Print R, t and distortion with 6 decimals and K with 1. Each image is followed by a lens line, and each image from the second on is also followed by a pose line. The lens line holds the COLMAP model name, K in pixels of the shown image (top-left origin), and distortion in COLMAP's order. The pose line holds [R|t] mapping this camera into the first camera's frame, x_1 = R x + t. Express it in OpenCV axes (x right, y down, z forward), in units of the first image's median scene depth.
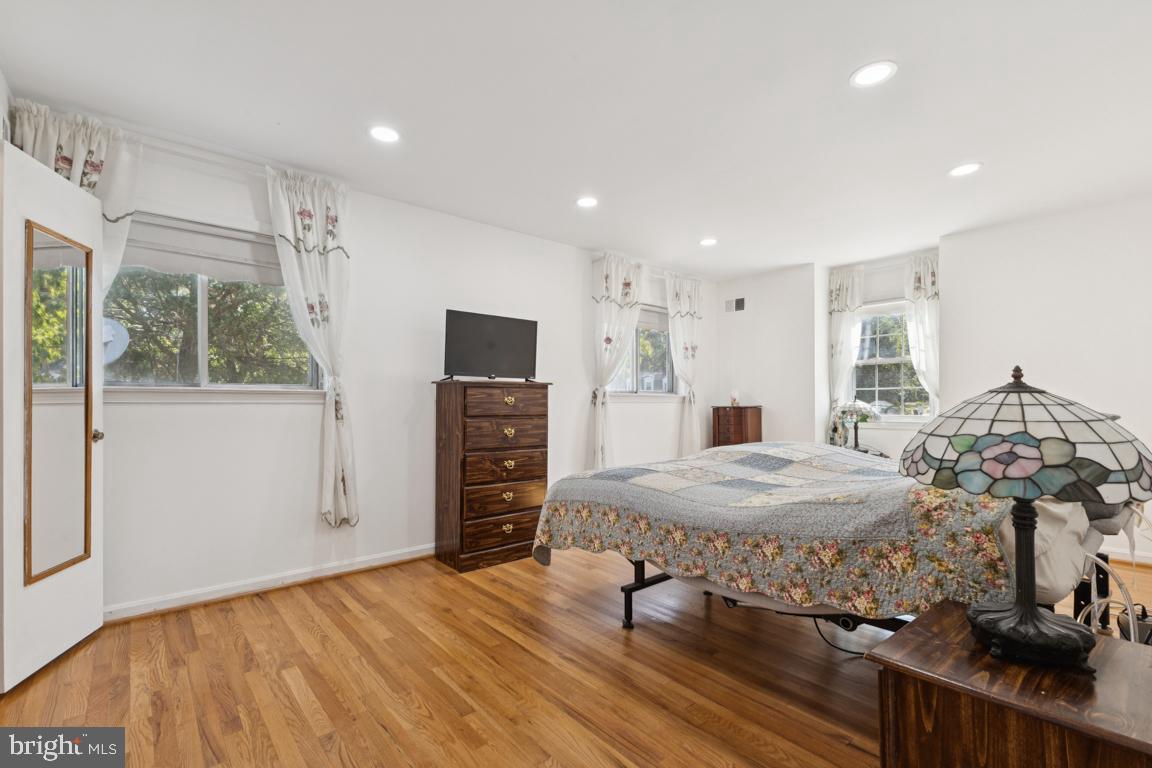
lens RADIAL K [[510.9, 0, 571.1], [0, 510.9, 390.2], [0, 0, 1]] dist [0.009080, 0.000618]
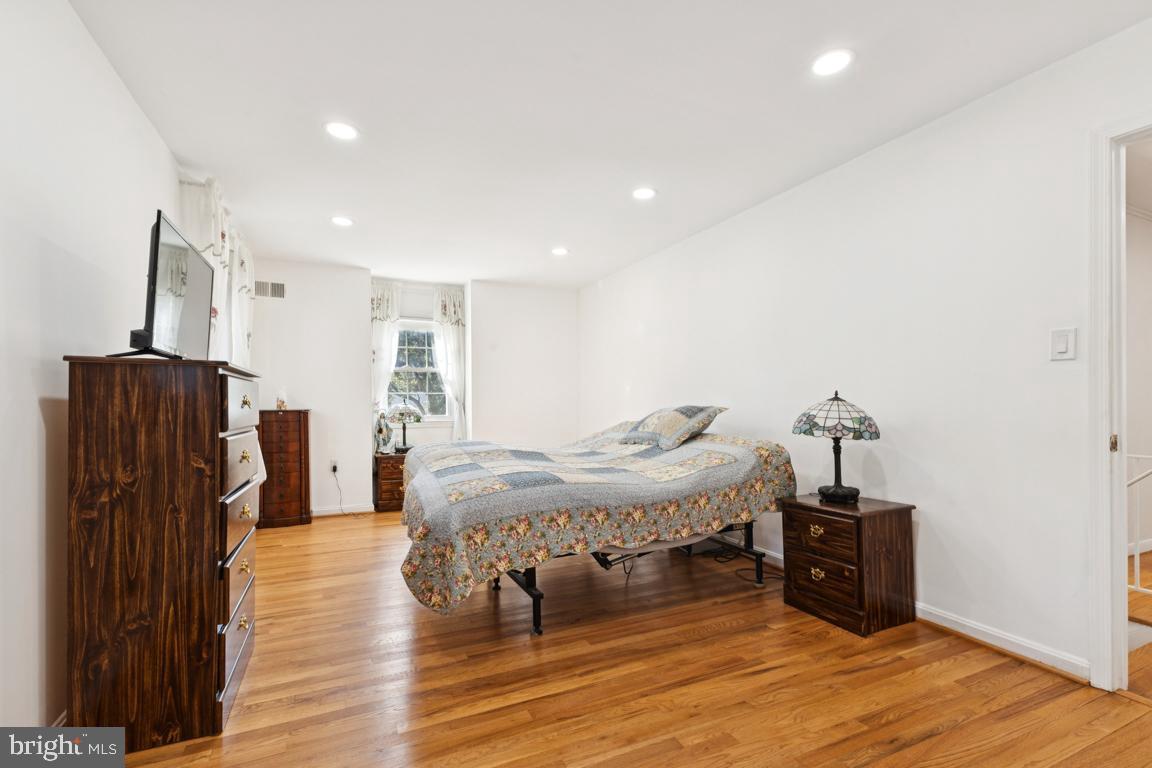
lens RADIAL K [[510.9, 0, 573.4], [0, 510.9, 395.8], [0, 0, 1]] dist [0.009080, 0.000618]
pose [[0.265967, 0.018266, 0.963809, -1.019873], [-0.022856, 0.999659, -0.012638, 0.022148], [-0.963711, -0.018668, 0.266294, 0.842253]]
